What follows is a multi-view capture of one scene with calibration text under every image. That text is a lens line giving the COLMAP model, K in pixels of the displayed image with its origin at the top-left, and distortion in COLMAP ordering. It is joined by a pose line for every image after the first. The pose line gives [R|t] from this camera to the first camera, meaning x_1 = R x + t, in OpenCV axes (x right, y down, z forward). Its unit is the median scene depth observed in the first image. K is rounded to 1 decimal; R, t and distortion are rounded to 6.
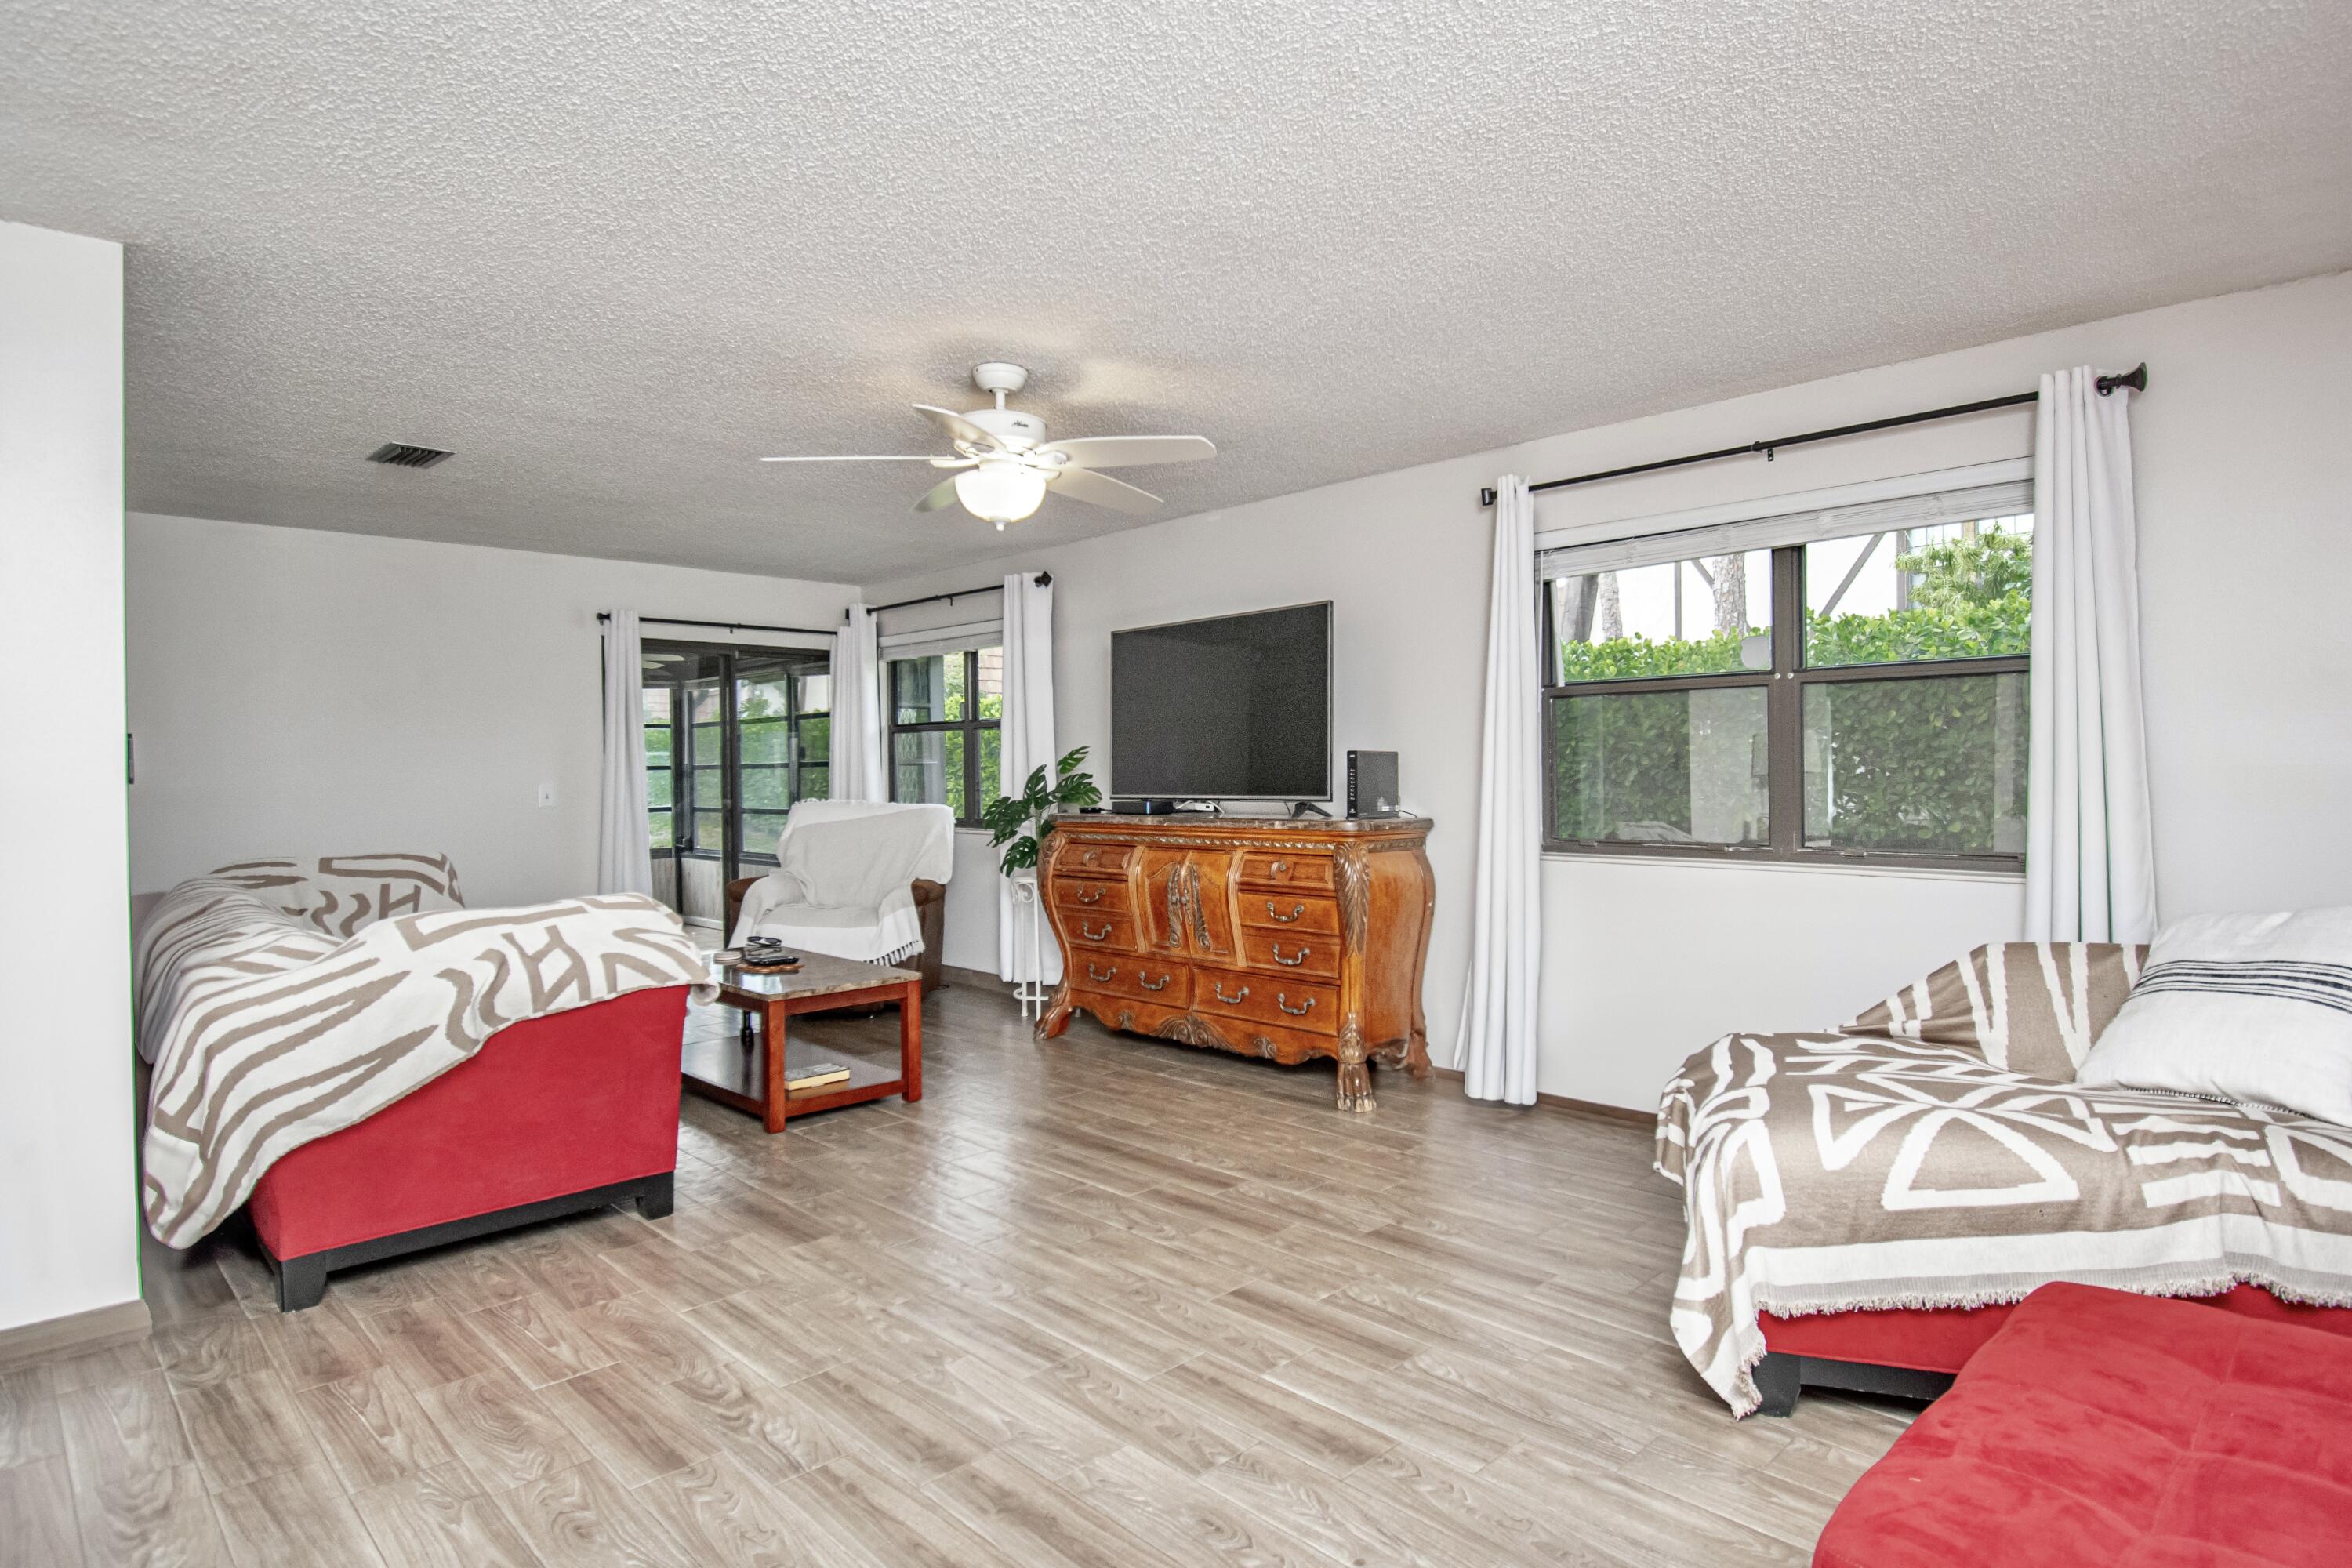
lens RADIAL K [[1256.5, 0, 1204.1], [0, 1256.5, 766.6], [0, 0, 1]] dist [0.003000, -0.014965]
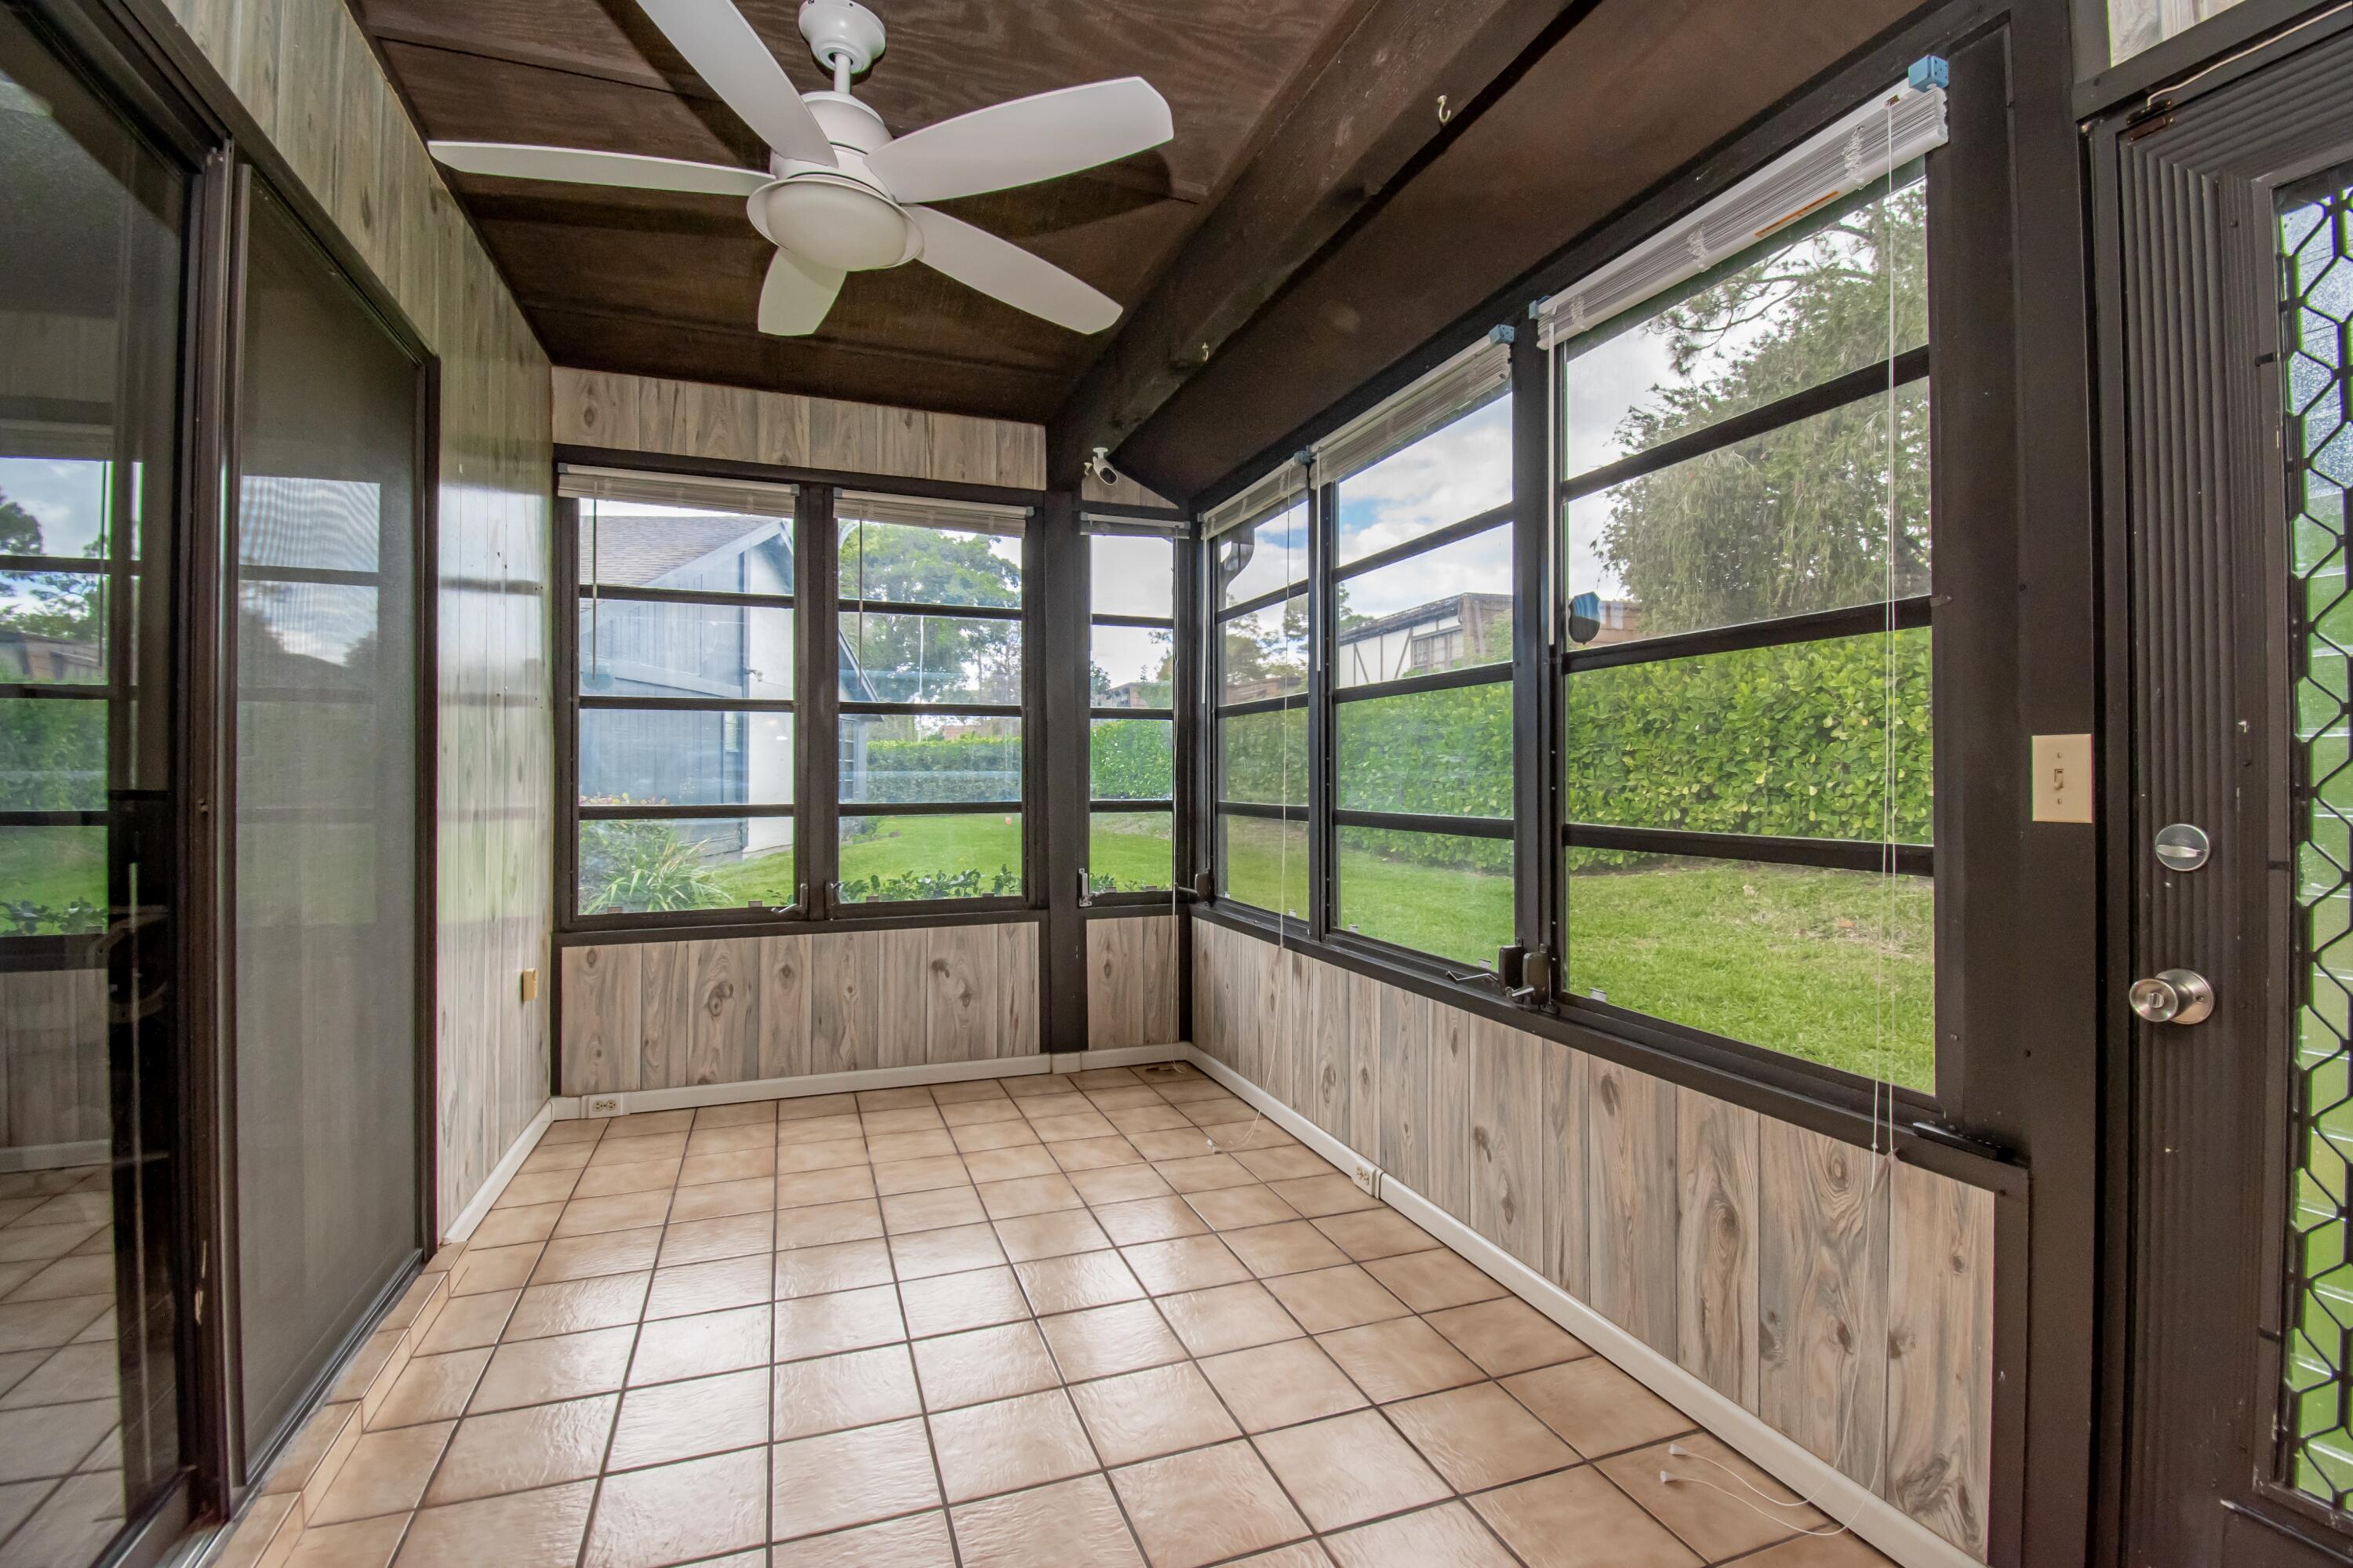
lens RADIAL K [[1051.9, 0, 1185.6], [0, 1051.9, 770.9], [0, 0, 1]] dist [0.019507, -0.027307]
pose [[0.910096, 0.011032, -0.414252, -0.645107], [-0.011126, 0.999936, 0.002184, 0.048014], [0.414249, 0.002621, 0.910160, 1.610370]]
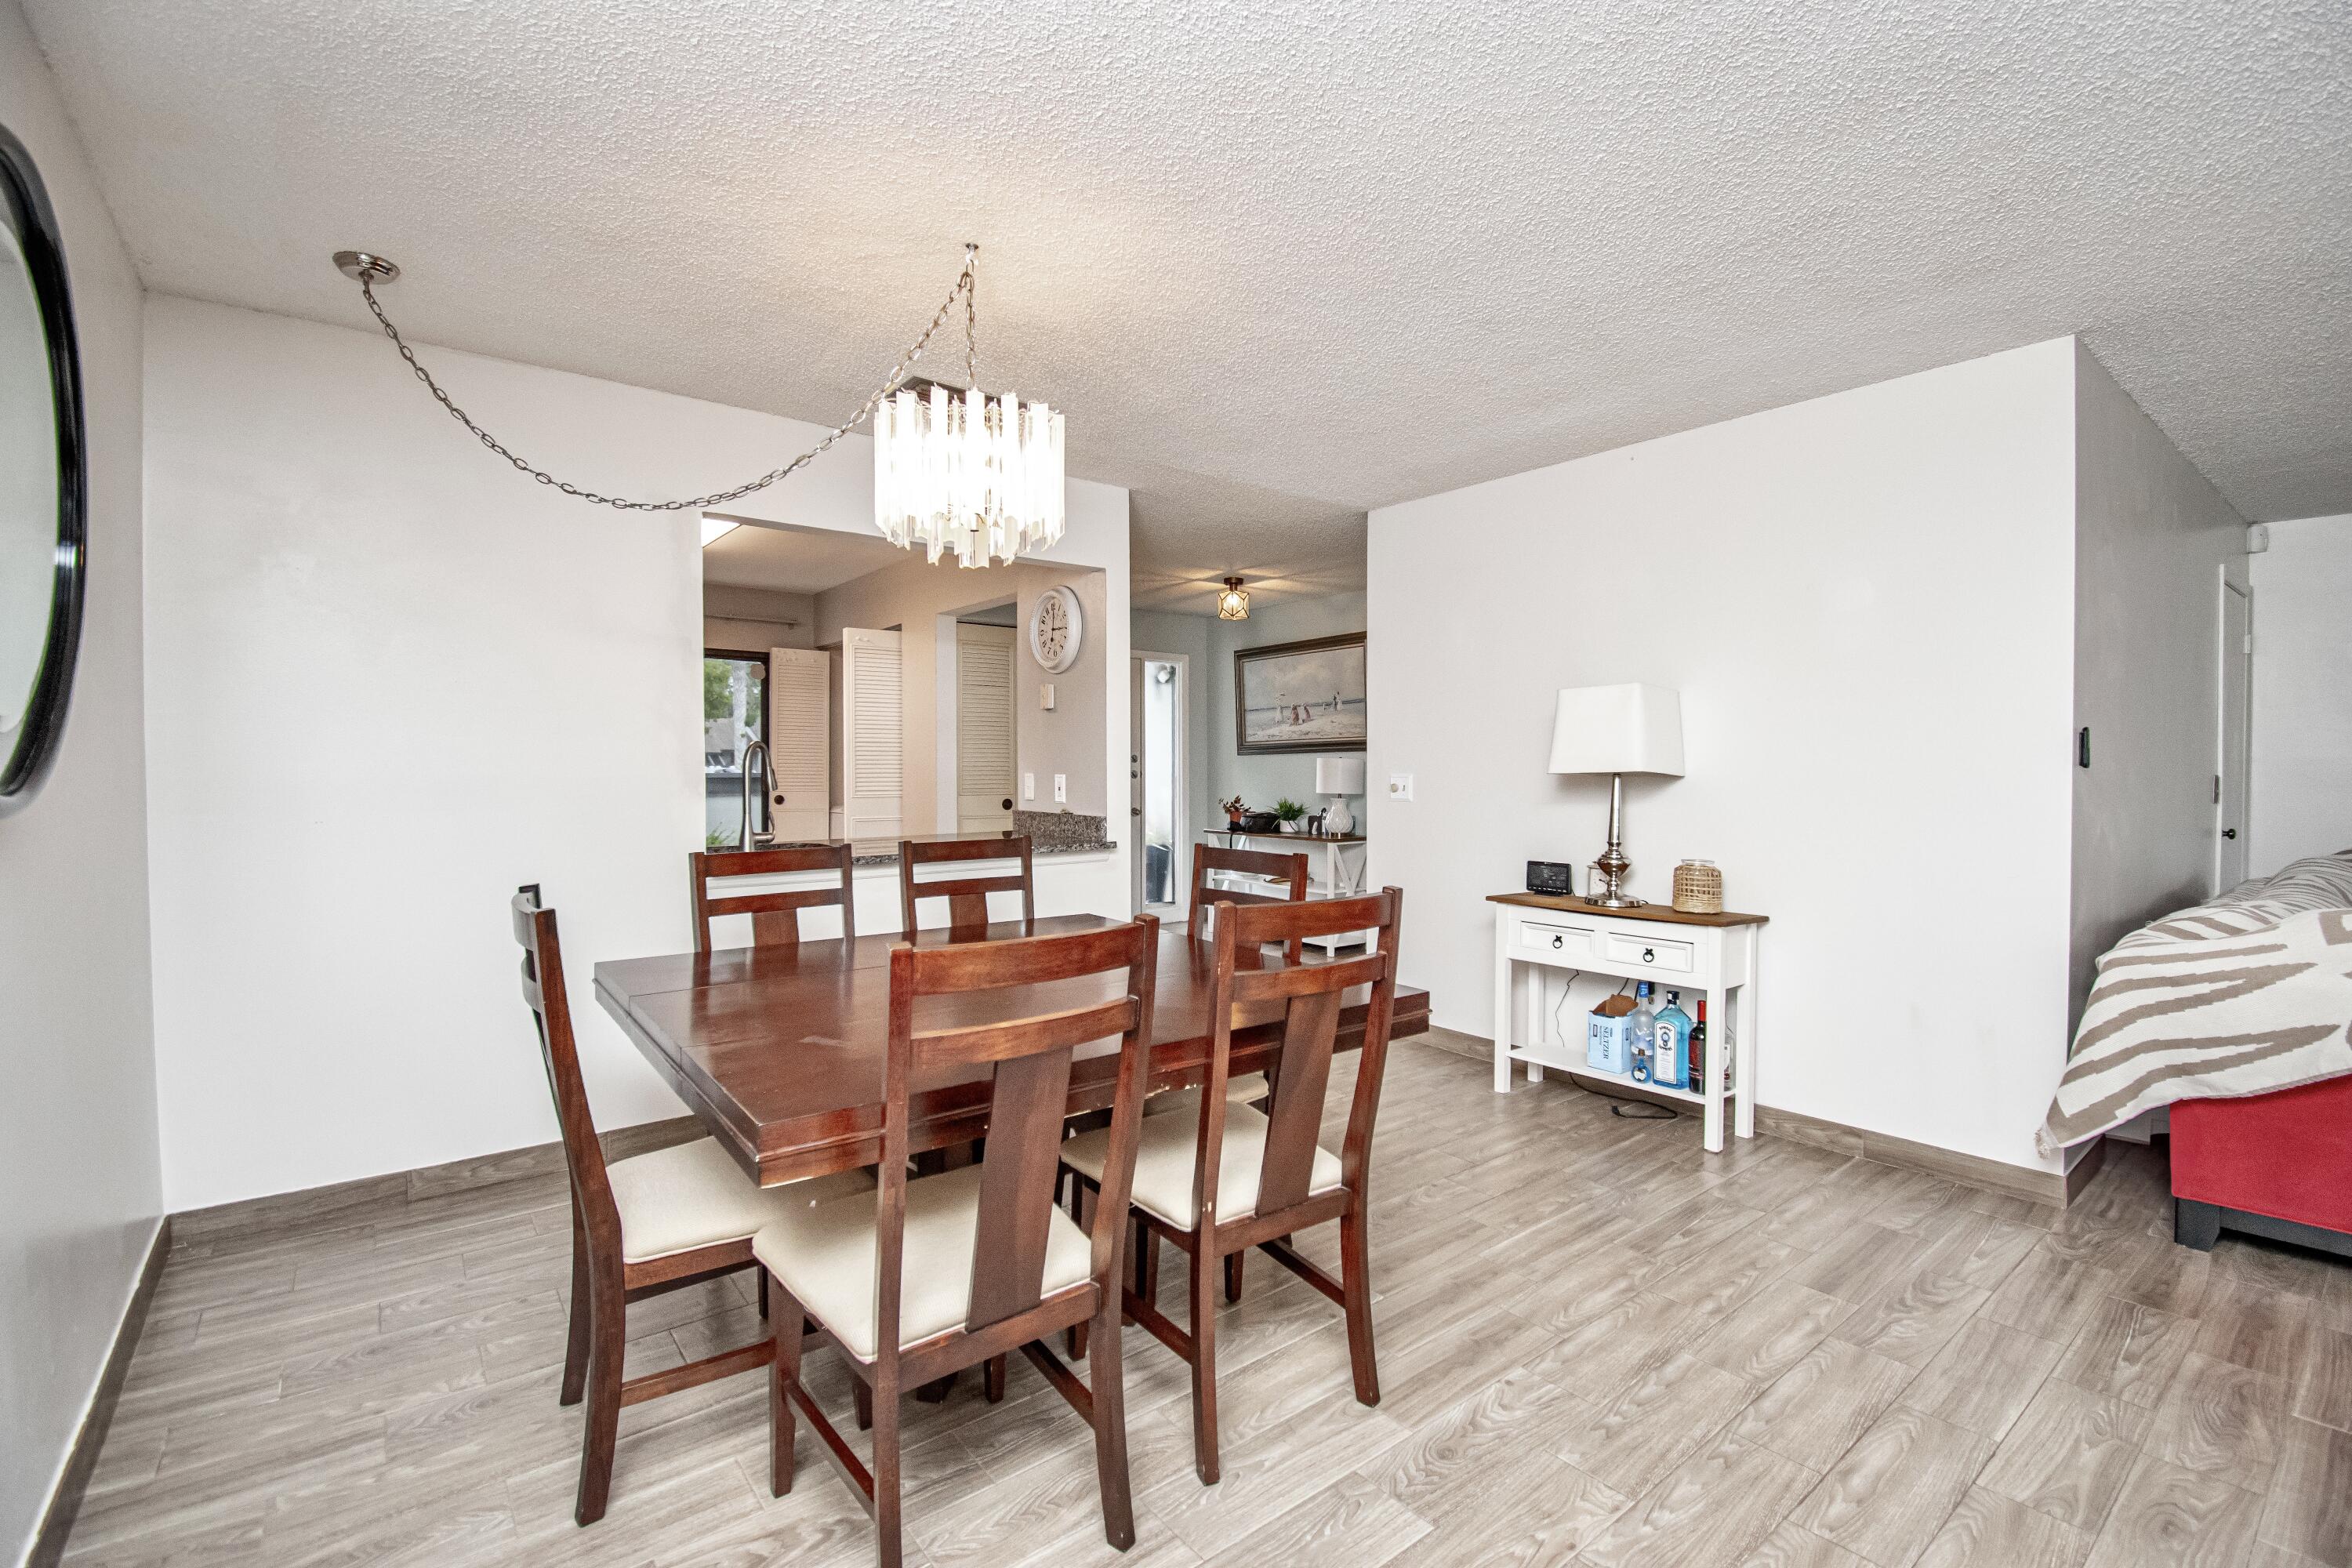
lens RADIAL K [[1045.7, 0, 1182.0], [0, 1045.7, 787.8], [0, 0, 1]] dist [0.019250, -0.024843]
pose [[-0.111235, 0.034747, -0.993187, 0.164251], [0.001776, 0.999394, 0.034765, -0.002217], [0.993793, 0.002103, -0.111229, 0.134998]]
